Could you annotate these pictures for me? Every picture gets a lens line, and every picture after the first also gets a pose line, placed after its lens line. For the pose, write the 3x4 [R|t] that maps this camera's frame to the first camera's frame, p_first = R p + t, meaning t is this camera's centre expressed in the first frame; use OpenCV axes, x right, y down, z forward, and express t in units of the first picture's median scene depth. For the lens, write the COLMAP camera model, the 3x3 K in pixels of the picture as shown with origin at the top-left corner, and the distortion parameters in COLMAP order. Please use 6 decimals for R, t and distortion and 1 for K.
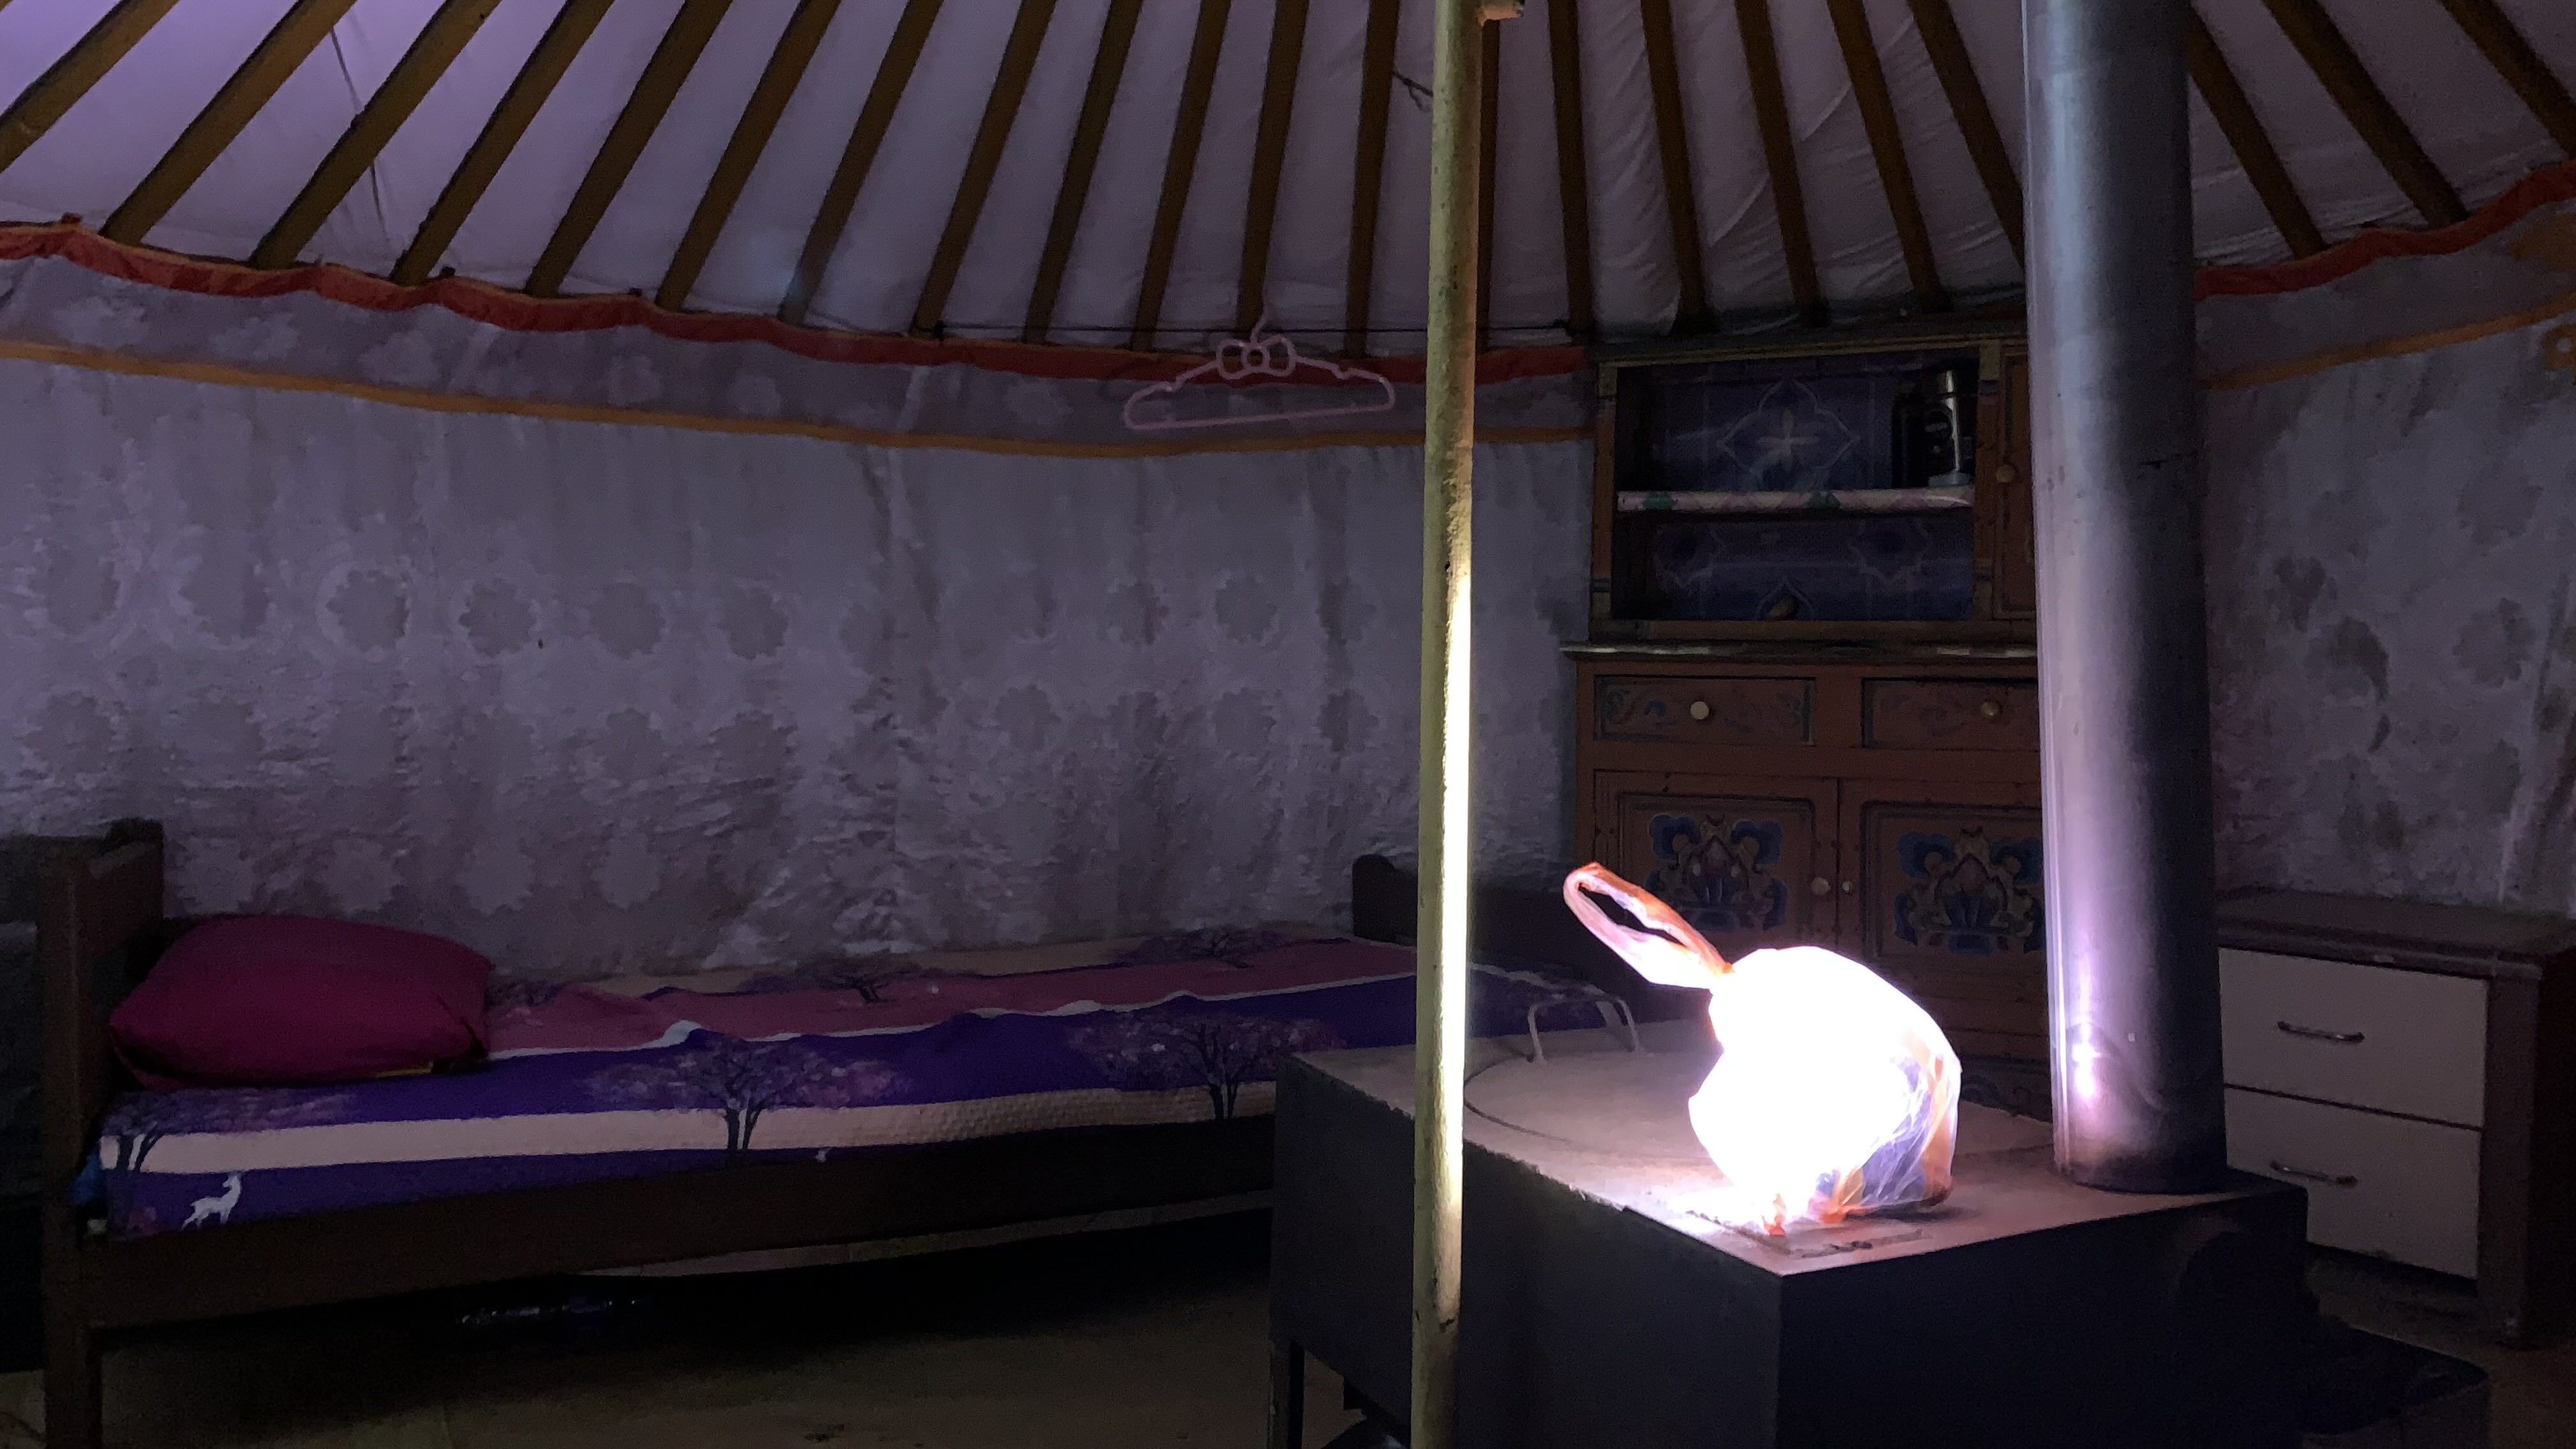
lens RADIAL K [[1965.2, 0, 1280.7], [0, 1965.2, 708.7], [0, 0, 1]] dist [0.000853, 0.004195]
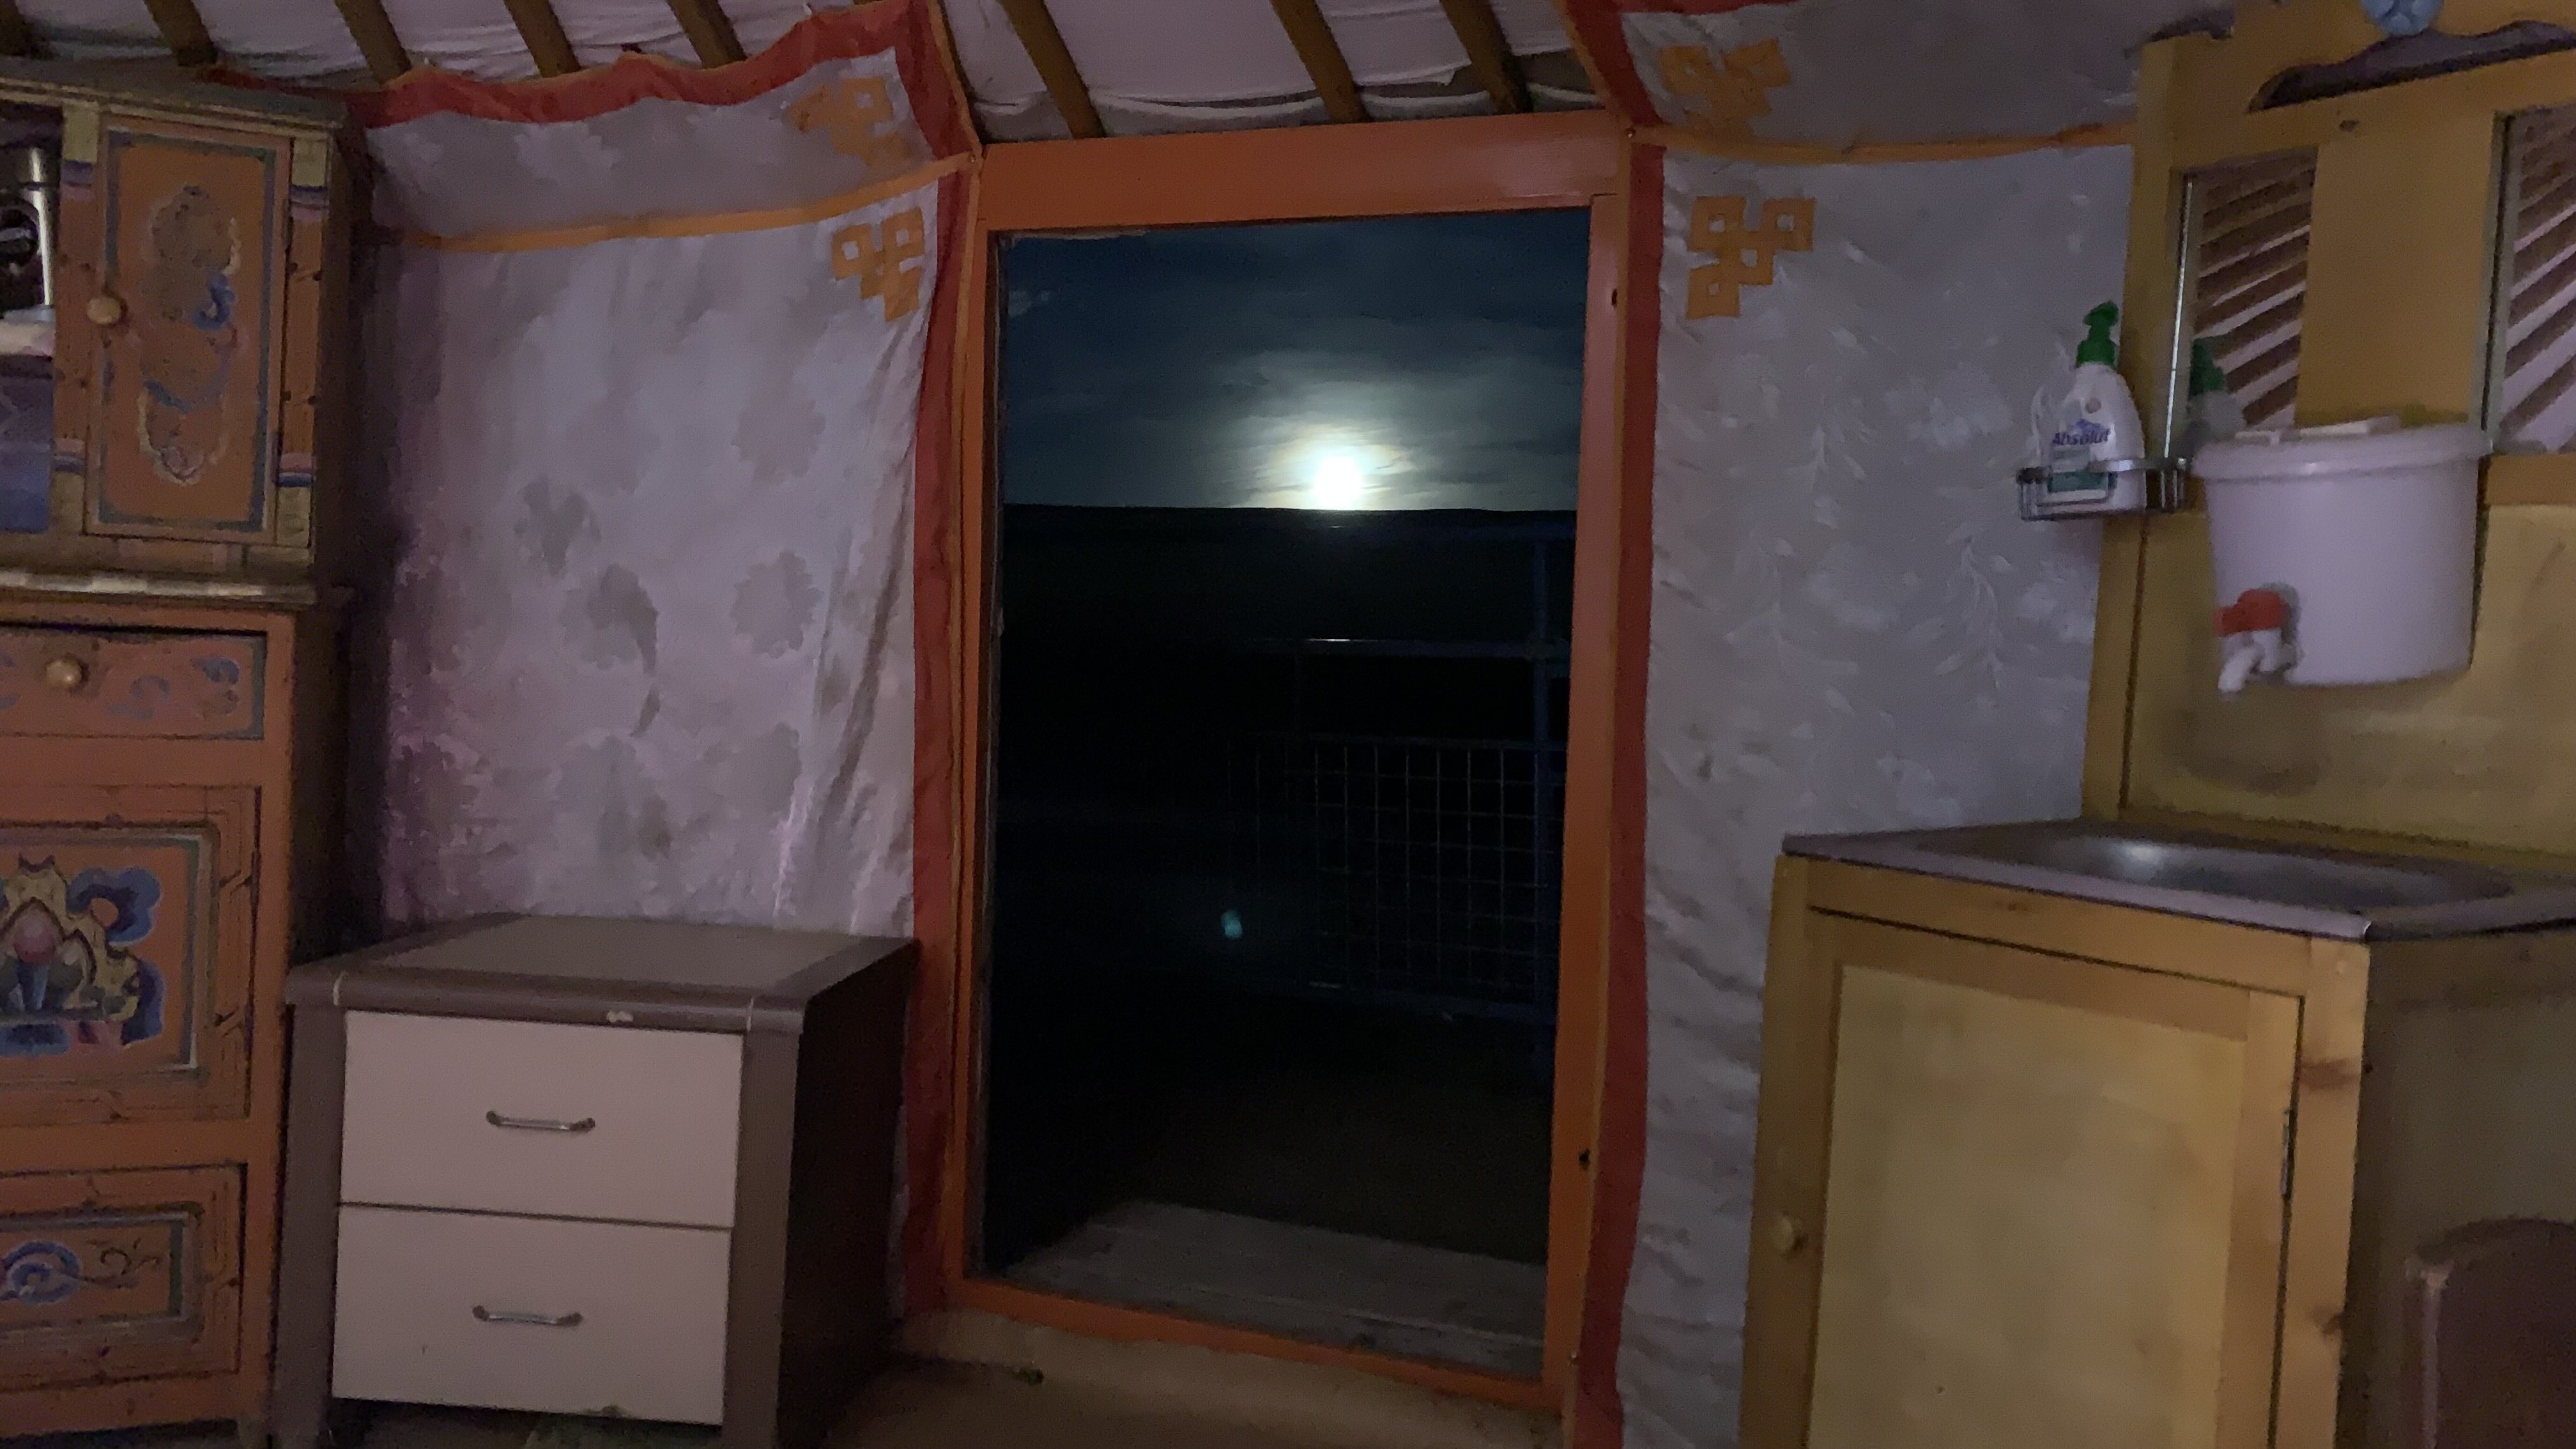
lens RADIAL K [[1965.2, 0, 1280.7], [0, 1965.2, 708.7], [0, 0, 1]] dist [0.000853, 0.004195]
pose [[0.718714, 0.006949, 0.695271, 0.196523], [-0.018859, 0.999777, 0.009503, -0.001315], [-0.695050, -0.019942, 0.718685, 0.259115]]
